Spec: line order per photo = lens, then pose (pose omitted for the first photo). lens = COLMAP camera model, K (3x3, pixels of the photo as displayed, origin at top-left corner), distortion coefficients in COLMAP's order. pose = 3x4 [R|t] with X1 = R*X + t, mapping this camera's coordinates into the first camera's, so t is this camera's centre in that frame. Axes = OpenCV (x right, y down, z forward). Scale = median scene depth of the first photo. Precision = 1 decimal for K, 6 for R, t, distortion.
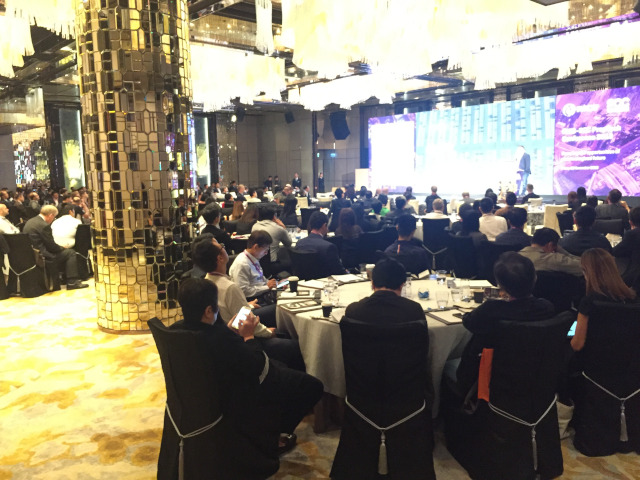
lens RADIAL K [[538.4, 0, 334.7], [0, 538.4, 236.3], [0, 0, 1]] dist [0.077329, -0.086348]
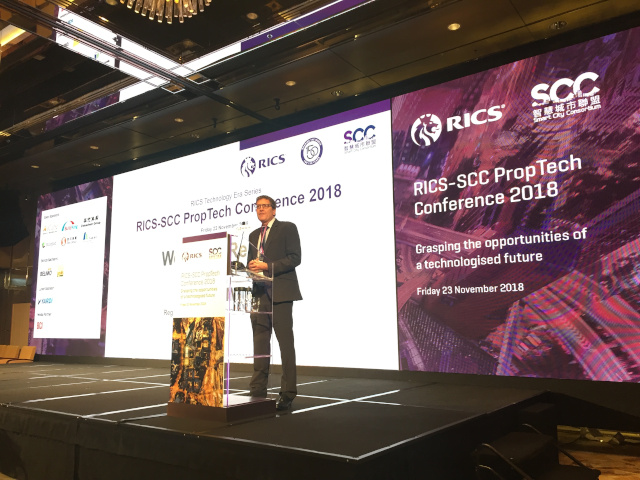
lens RADIAL K [[538.4, 0, 334.3], [0, 538.4, 238.8], [0, 0, 1]] dist [0.077329, -0.086348]
pose [[0.973937, 0.038143, 0.223591, 0.305468], [0.024165, 0.962700, -0.269491, -0.071014], [-0.225530, 0.267870, 0.936687, 0.726620]]
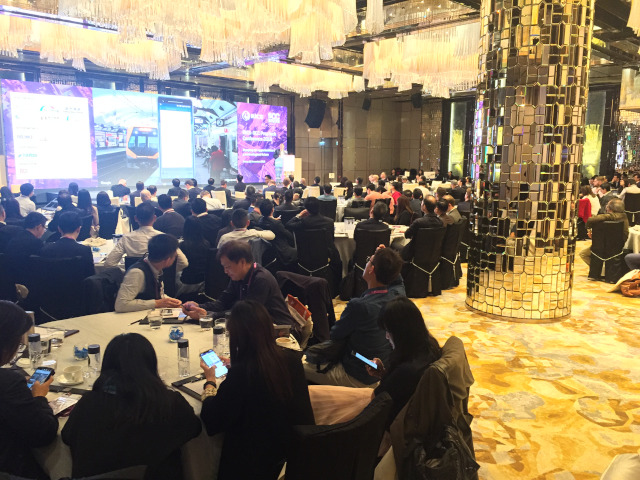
lens RADIAL K [[538.4, 0, 316.8], [0, 538.4, 240.9], [0, 0, 1]] dist [0.077329, -0.086348]
pose [[-0.066330, -0.133893, 0.988774, -0.898260], [0.117496, 0.983013, 0.140995, -0.106955], [-0.990856, 0.125529, -0.049471, 0.971314]]
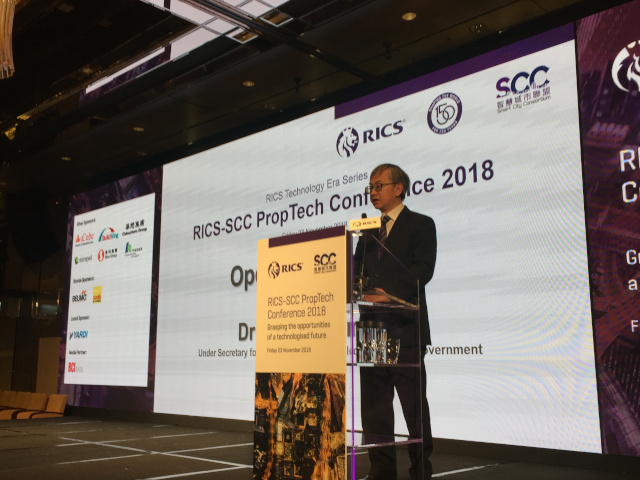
lens RADIAL K [[694.7, 0, 340.8], [0, 694.7, 240.1], [0, 0, 1]] dist [0.046386, 0.000000]
pose [[0.995896, 0.027364, 0.086269, 0.296824], [-0.001390, 0.957710, -0.287733, -0.083781], [-0.090494, 0.286433, 0.953817, 0.786929]]
